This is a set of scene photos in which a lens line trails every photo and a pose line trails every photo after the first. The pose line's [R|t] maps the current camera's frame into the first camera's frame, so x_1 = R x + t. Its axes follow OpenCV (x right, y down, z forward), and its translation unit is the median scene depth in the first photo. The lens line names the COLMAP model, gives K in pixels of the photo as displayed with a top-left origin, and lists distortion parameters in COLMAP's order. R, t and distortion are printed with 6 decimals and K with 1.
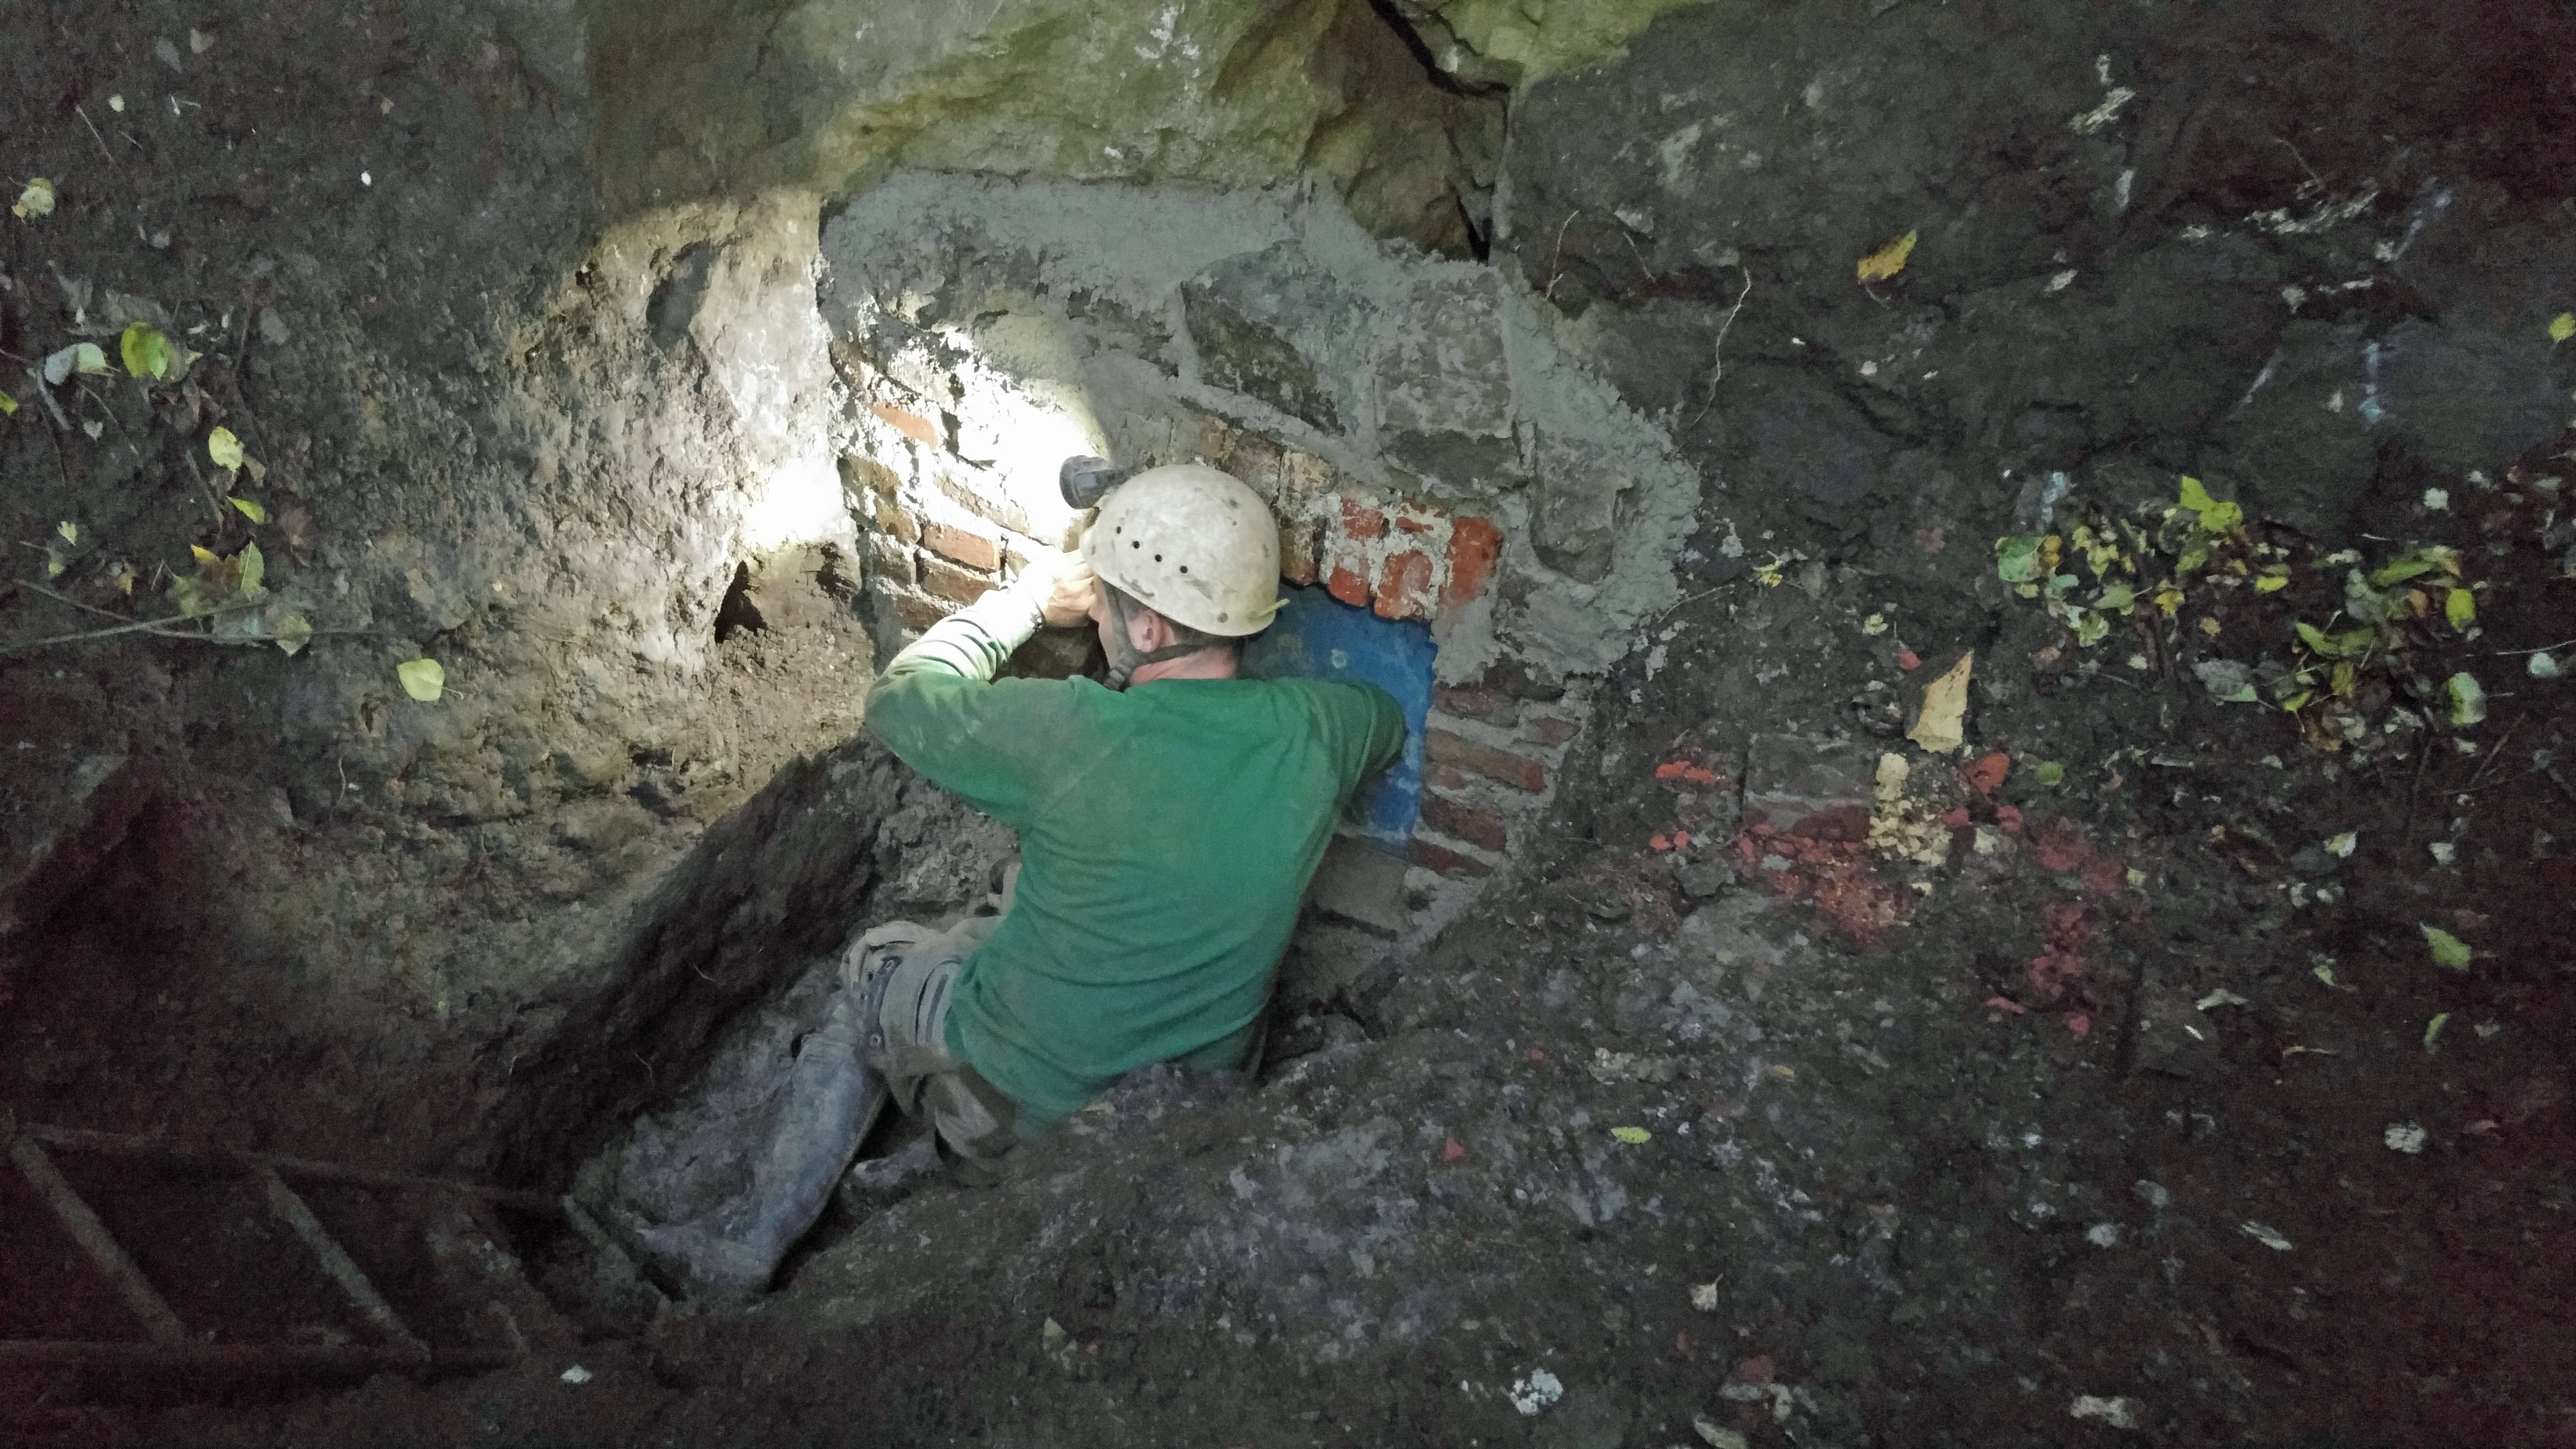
lens RADIAL K [[2030.1, 0, 1276.8], [0, 2030.1, 809.9], [0, 0, 1]] dist [-0.011981, 0.084603]
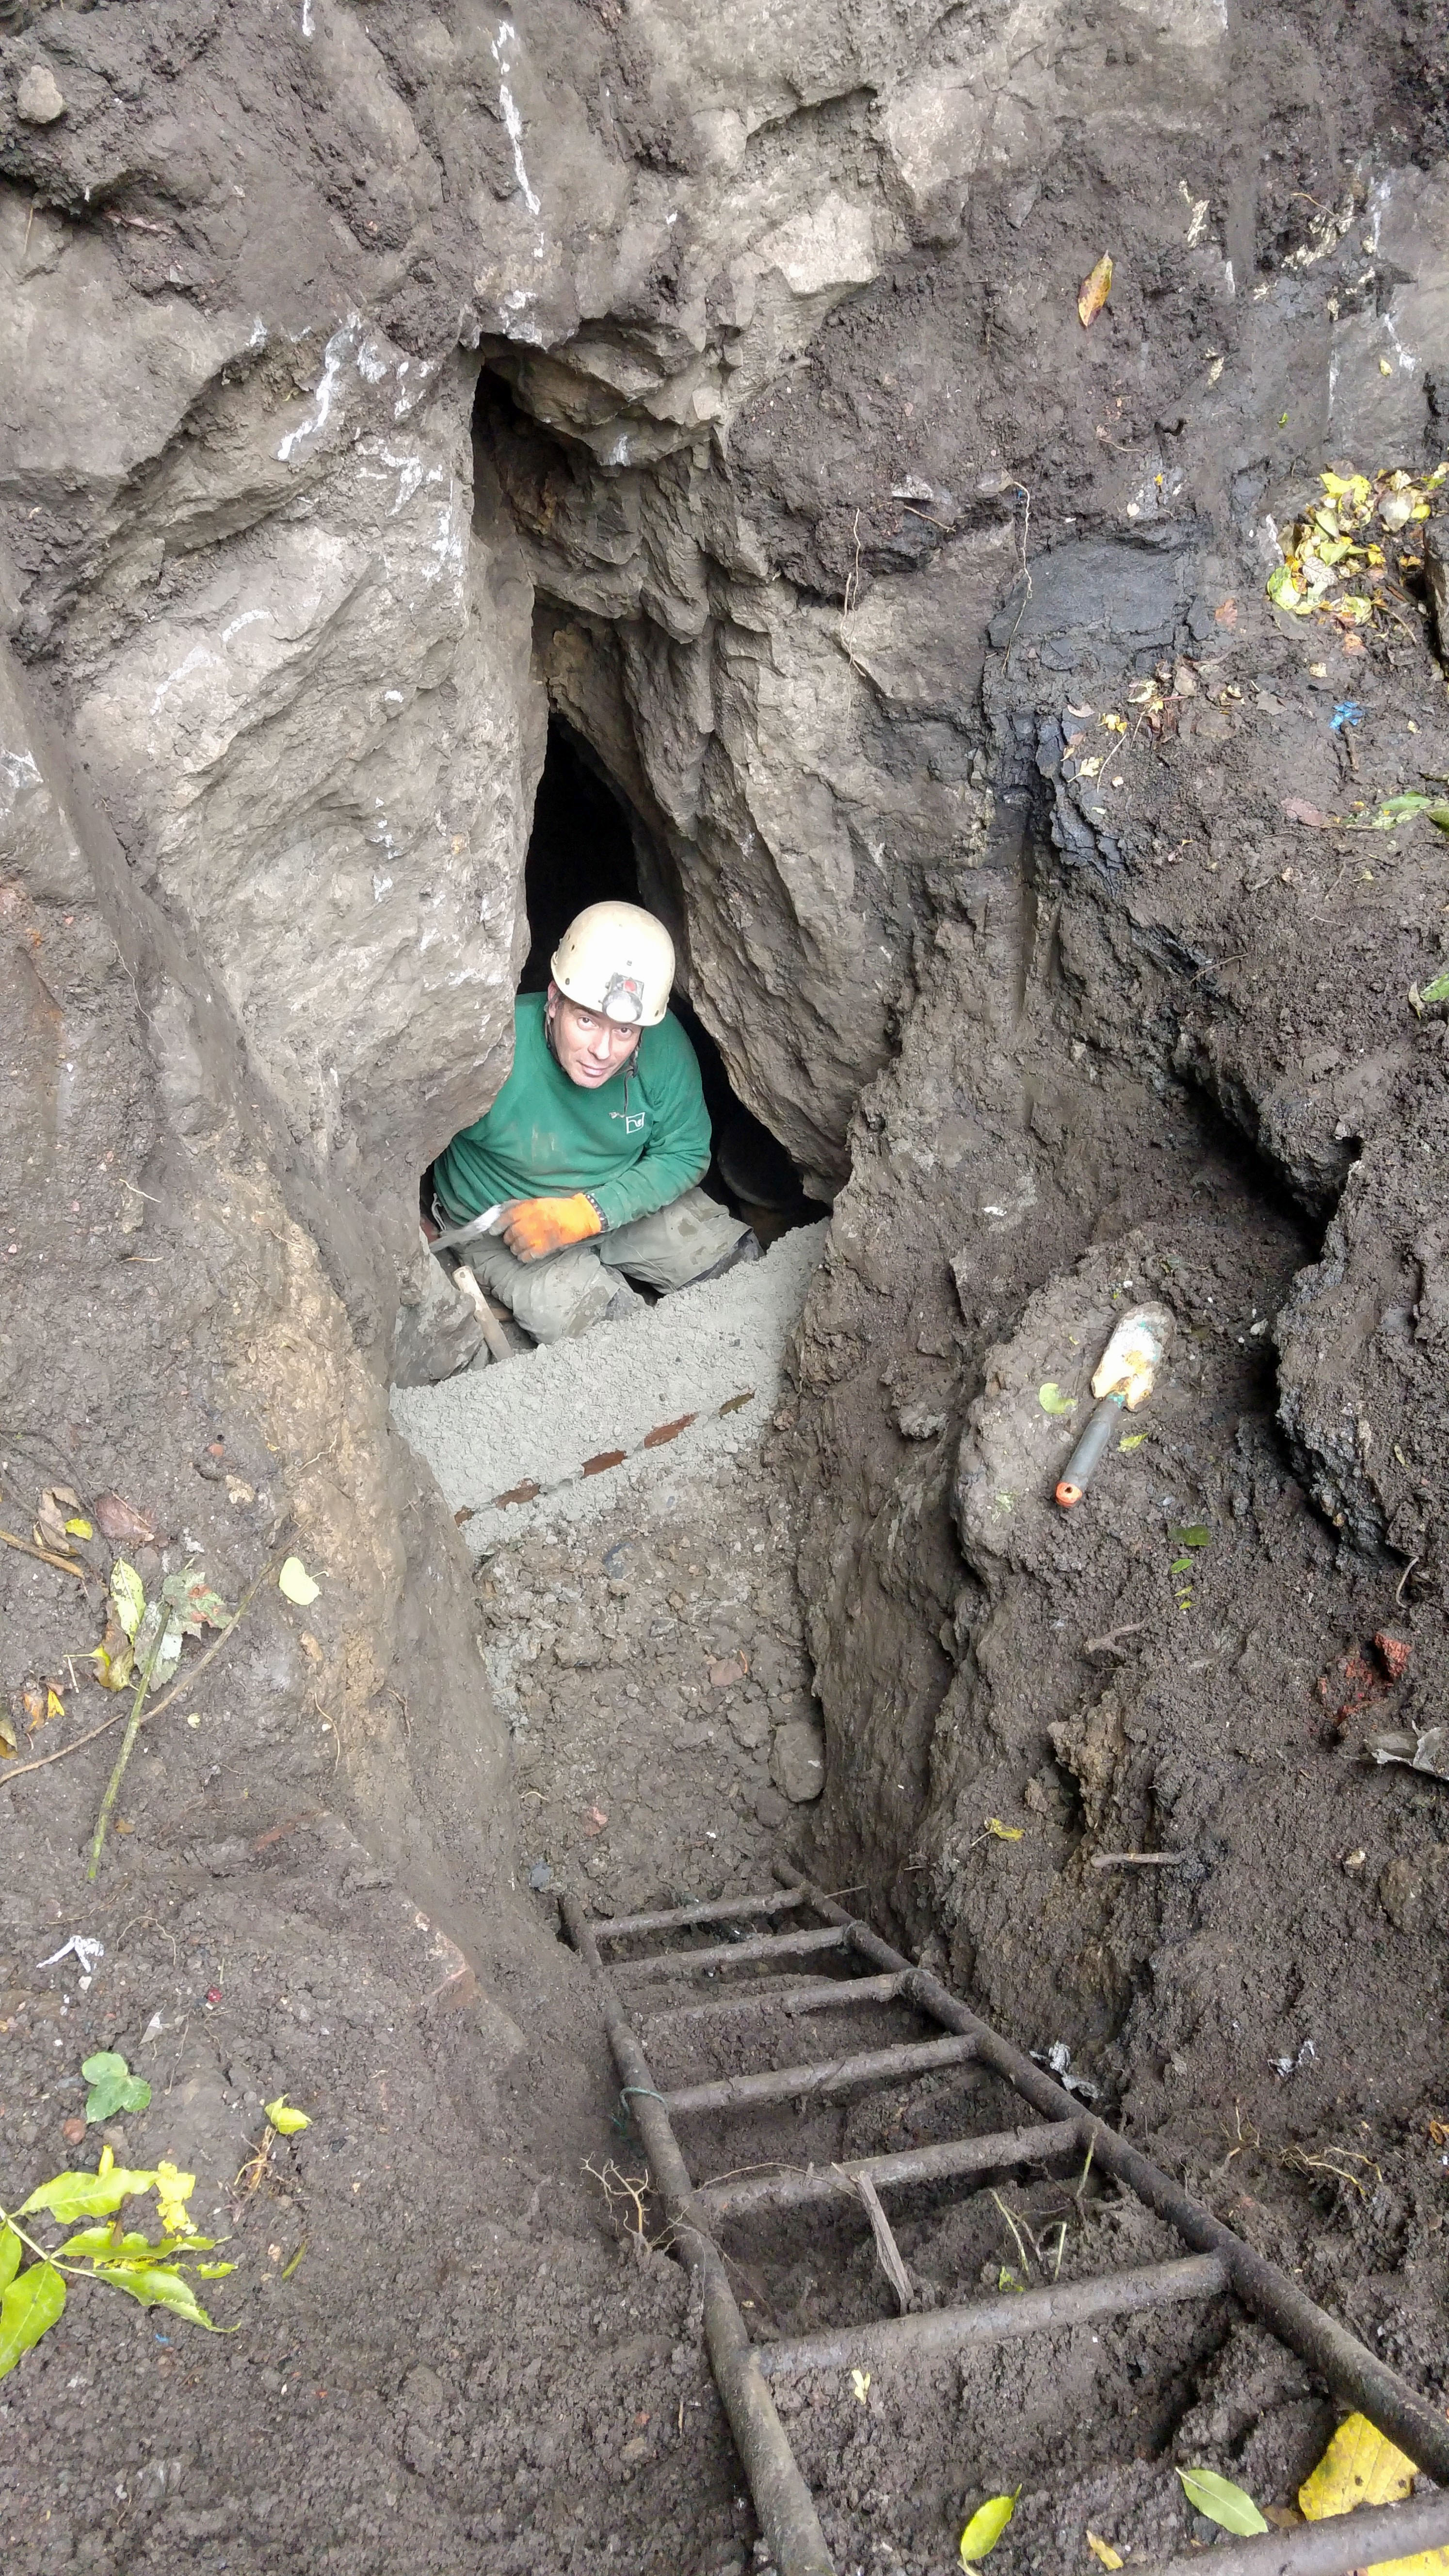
lens RADIAL K [[2030.1, 0, 734.8], [0, 2030.1, 1302.7], [0, 0, 1]] dist [-0.011981, 0.084603]
pose [[0.617728, -0.613553, 0.491898, -0.708884], [0.585348, 0.776459, 0.233408, -0.269509], [-0.525147, 0.143749, 0.838783, 0.199373]]
